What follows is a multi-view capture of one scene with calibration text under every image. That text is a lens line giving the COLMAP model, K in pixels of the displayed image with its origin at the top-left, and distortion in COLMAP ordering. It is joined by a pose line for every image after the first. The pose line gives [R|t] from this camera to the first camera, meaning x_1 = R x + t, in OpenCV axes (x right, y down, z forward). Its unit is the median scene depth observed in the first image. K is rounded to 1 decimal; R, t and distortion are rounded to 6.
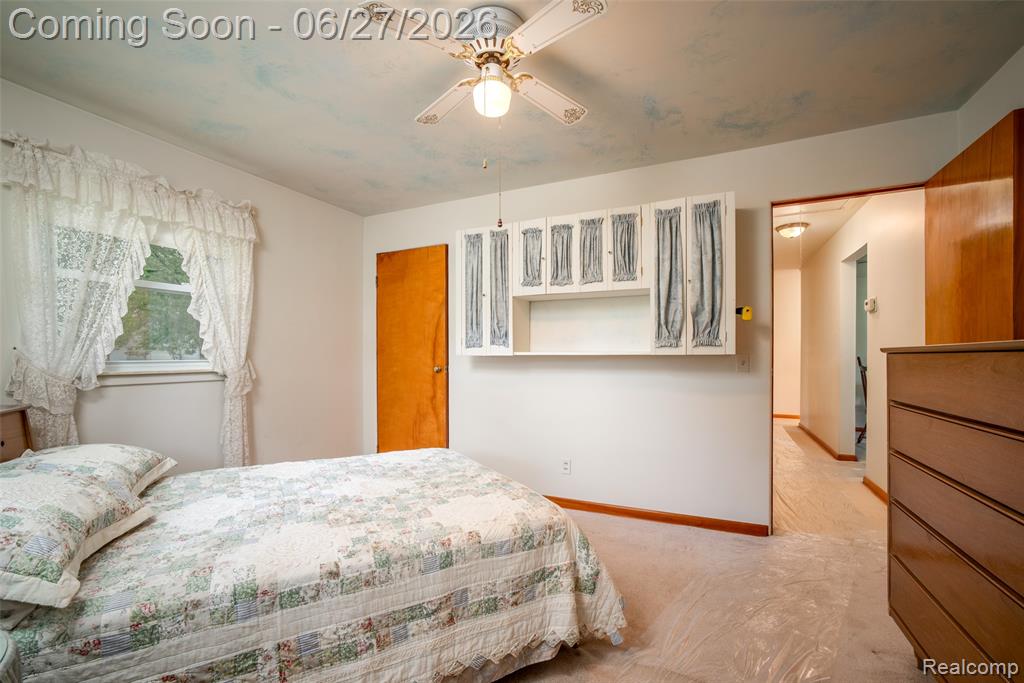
lens RADIAL K [[428.3, 0, 514.9], [0, 428.3, 348.9], [0, 0, 1]] dist [-0.033825, 0.000097]
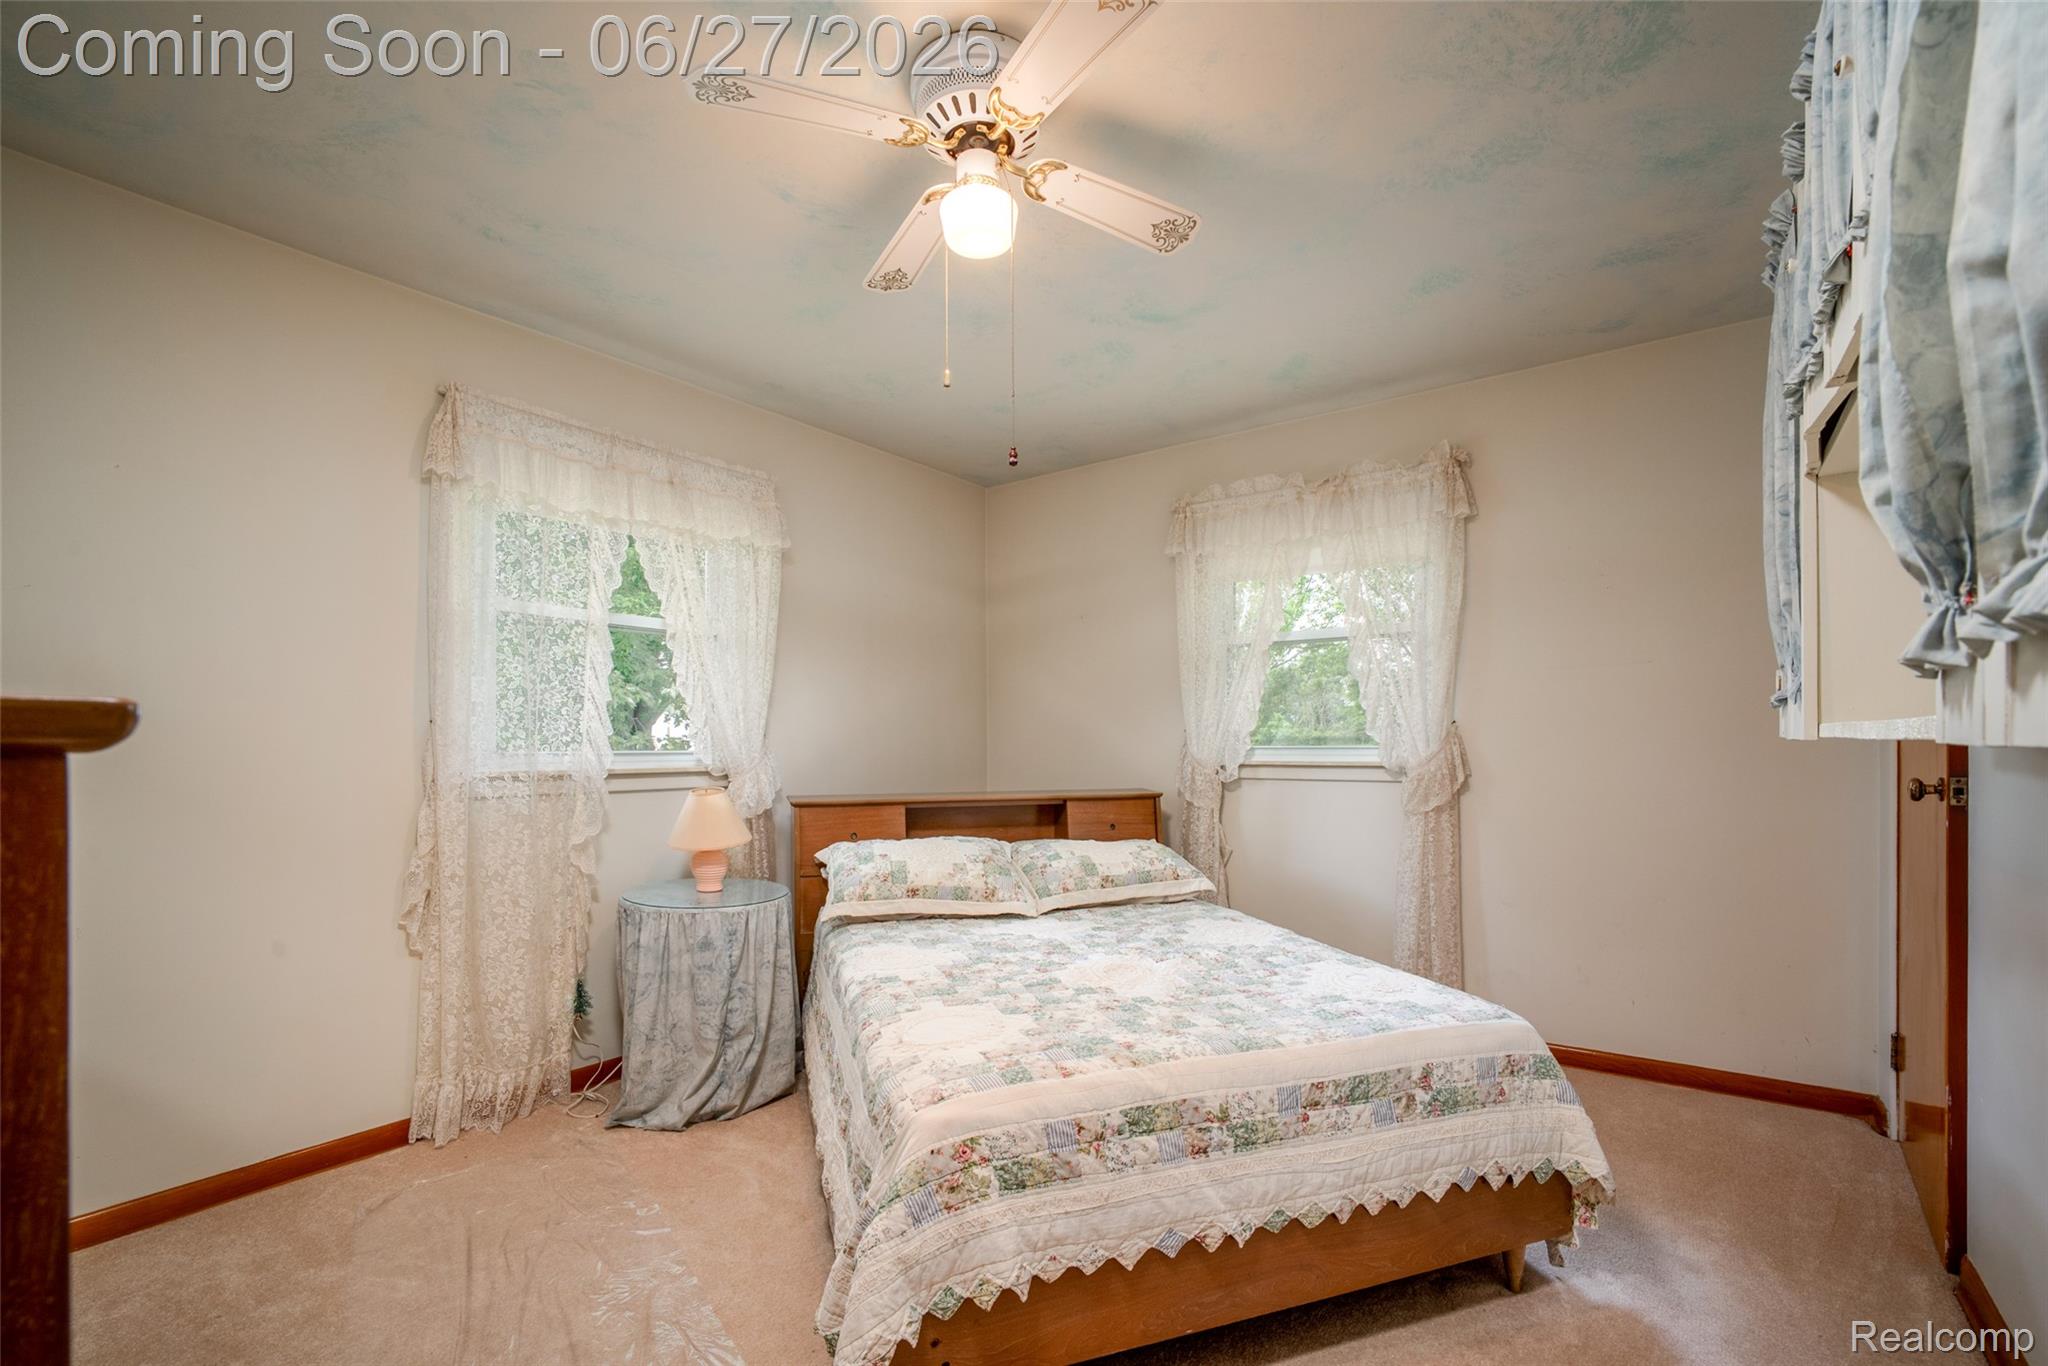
lens RADIAL K [[885.7, 0, 1025.8], [0, 885.7, 740.2], [0, 0, 1]] dist [-0.000149, -0.000008]
pose [[-0.208113, -0.000576, -0.978105, 0.775664], [0.024082, 0.999694, -0.005713, 0.021226], [0.977808, -0.024744, -0.208036, 1.064060]]
